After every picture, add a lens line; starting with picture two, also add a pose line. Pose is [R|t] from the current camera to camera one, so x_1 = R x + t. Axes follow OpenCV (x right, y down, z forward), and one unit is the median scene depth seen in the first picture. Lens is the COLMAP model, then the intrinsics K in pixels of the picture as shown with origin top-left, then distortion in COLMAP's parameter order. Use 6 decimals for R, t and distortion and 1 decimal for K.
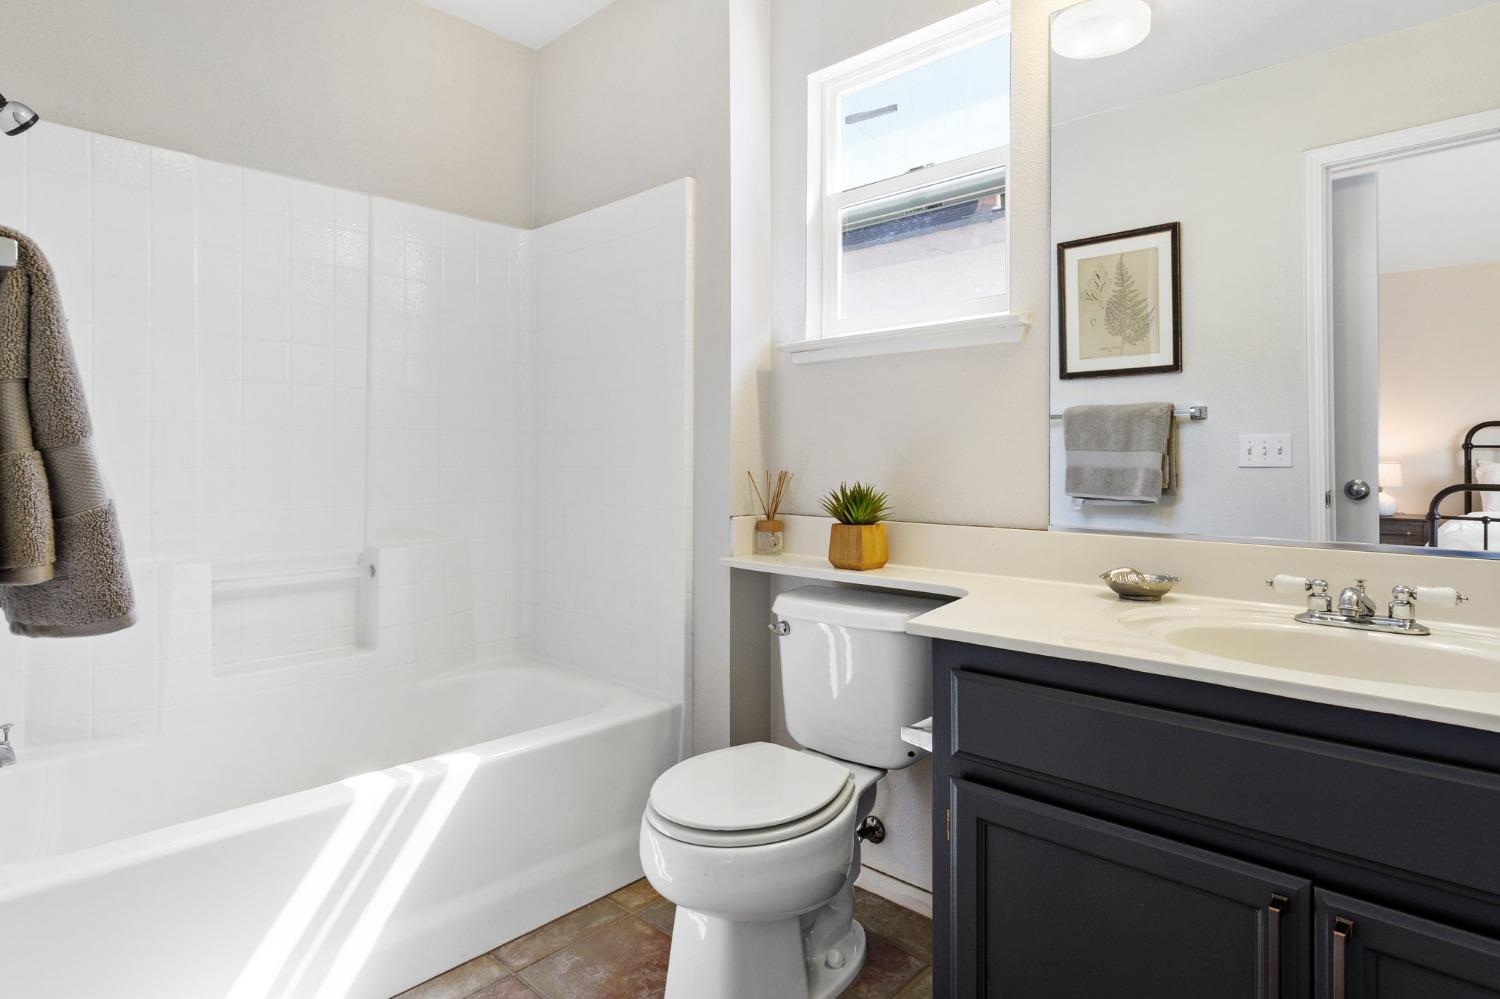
lens RADIAL K [[815.8, 0, 753.1], [0, 815.8, 487.1], [0, 0, 1]] dist [-0.045122, -0.000155]
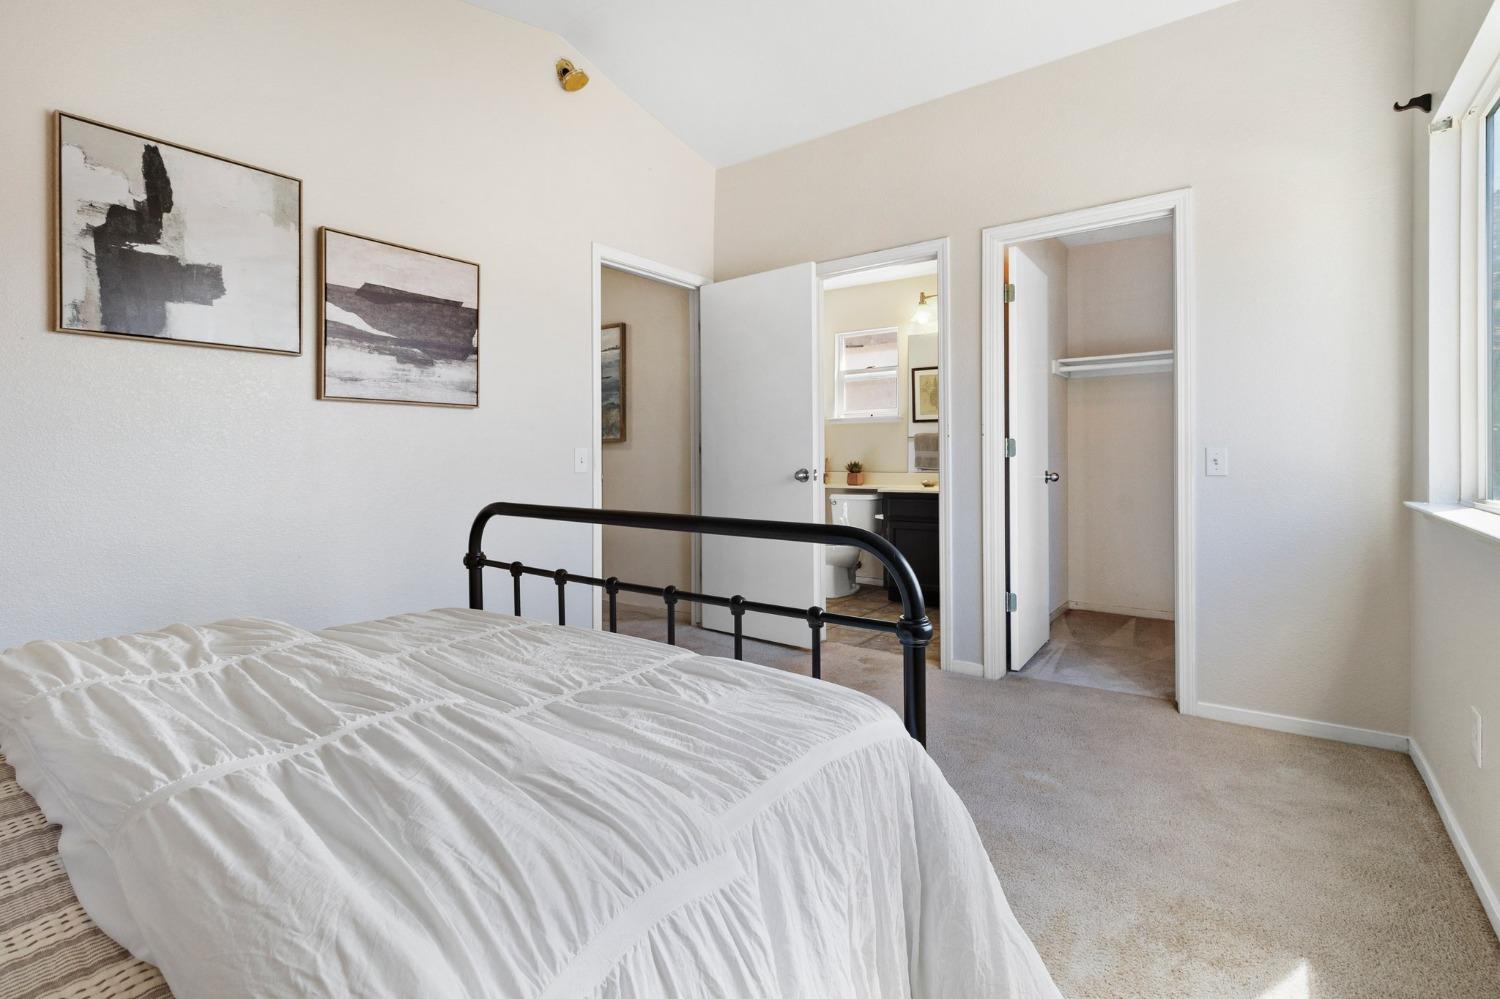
lens RADIAL K [[708.9, 0, 752.7], [0, 708.9, 464.5], [0, 0, 1]] dist [0.002023, -0.000313]
pose [[0.992008, -0.003057, 0.126141, -0.438323], [0.005381, 0.999822, -0.018092, 0.039301], [-0.126064, 0.018626, 0.991847, -1.249507]]
